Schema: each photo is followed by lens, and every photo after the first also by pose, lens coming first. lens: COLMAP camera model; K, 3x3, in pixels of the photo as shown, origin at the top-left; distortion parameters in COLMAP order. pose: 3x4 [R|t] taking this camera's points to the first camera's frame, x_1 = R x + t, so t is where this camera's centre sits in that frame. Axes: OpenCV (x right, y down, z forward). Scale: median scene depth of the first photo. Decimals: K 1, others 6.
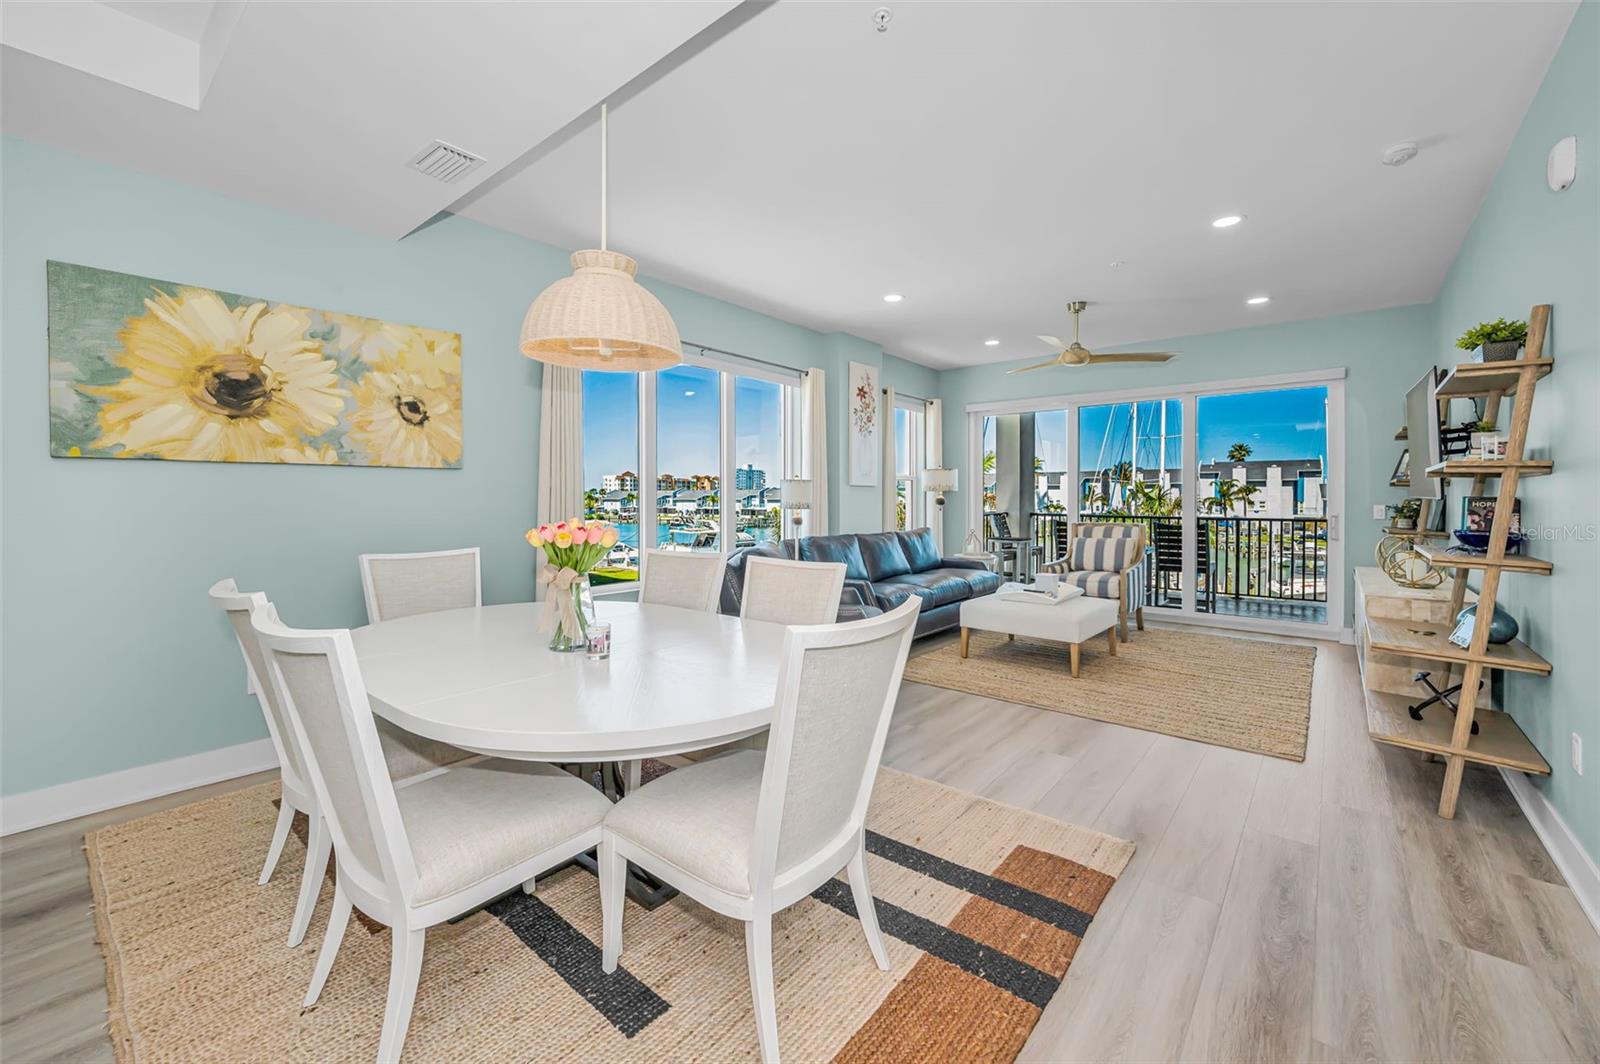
lens RADIAL K [[650.2, 0, 799.9], [0, 650.2, 504.7], [0, 0, 1]] dist [-0.000619, 0.000013]
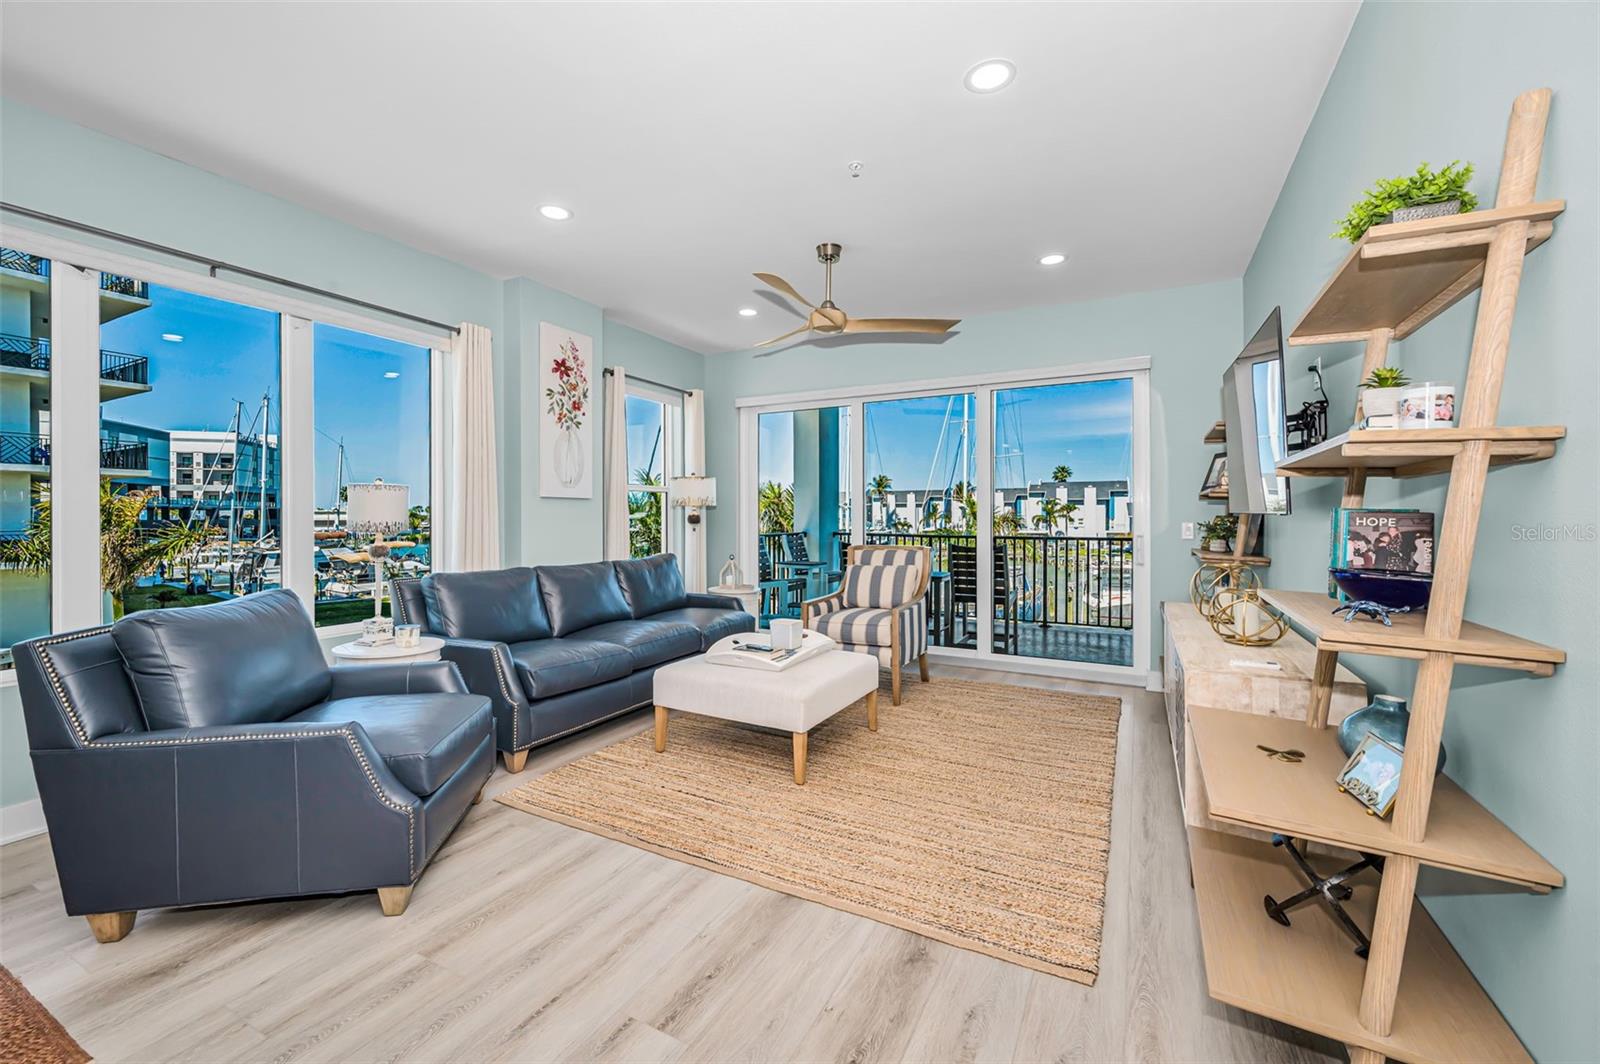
lens RADIAL K [[644.2, 0, 794.0], [0, 644.2, 518.5], [0, 0, 1]] dist [0.000195, 0.000009]
pose [[0.980621, -0.002106, 0.195903, 0.201558], [0.003407, 0.999974, -0.006302, -0.000720], [-0.195885, 0.006847, 0.980603, 0.246939]]
